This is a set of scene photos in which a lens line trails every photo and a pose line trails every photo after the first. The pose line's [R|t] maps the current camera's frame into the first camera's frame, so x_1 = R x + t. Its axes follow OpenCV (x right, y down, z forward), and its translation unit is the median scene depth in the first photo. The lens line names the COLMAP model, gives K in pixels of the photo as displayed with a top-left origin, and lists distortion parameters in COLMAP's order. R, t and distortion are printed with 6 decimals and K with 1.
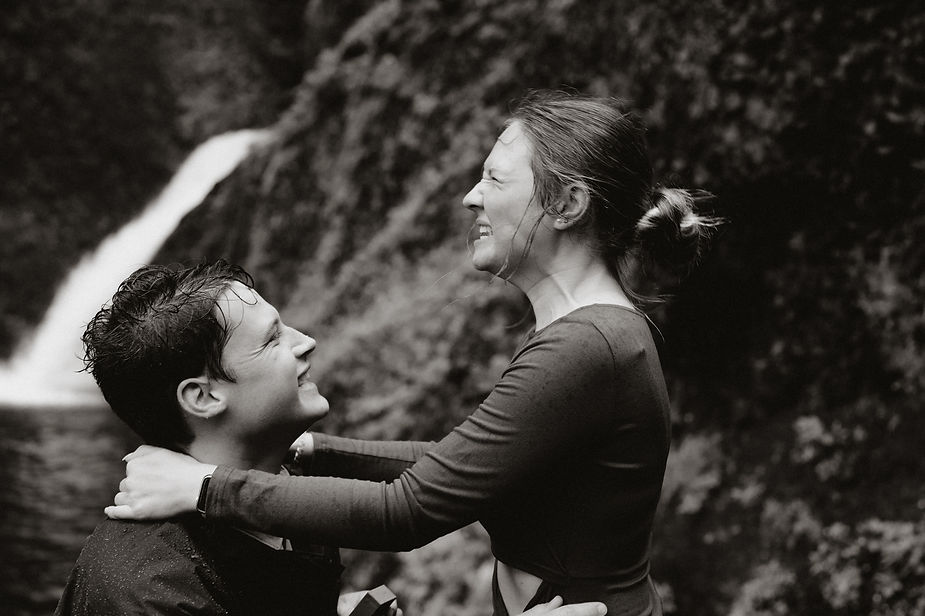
lens RADIAL K [[1350.7, 0, 462.5], [0, 1350.7, 308.0], [0, 0, 1]] dist [-0.105675, 0.625287]
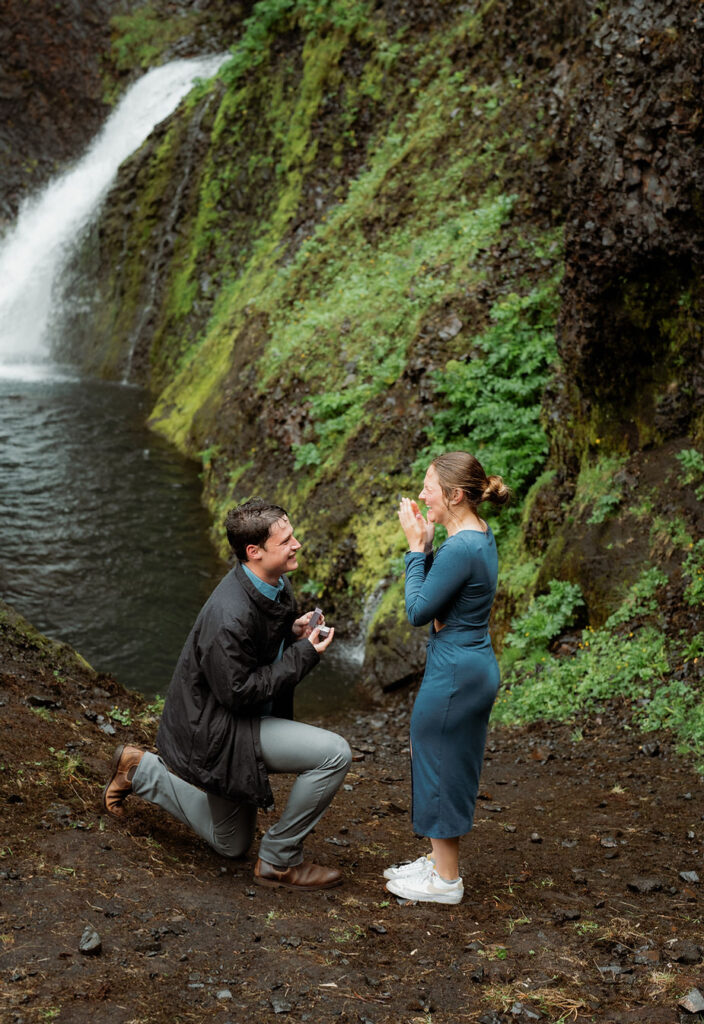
lens RADIAL K [[1754.0, 0, 406.8], [0, 1754.0, 511.8], [0, 0, 1]] dist [-0.121838, 0.902171]
pose [[0.999489, -0.000588, -0.031954, 0.022071], [0.006273, 0.983990, 0.178113, -0.055954], [0.031338, -0.178223, 0.983491, -0.215231]]
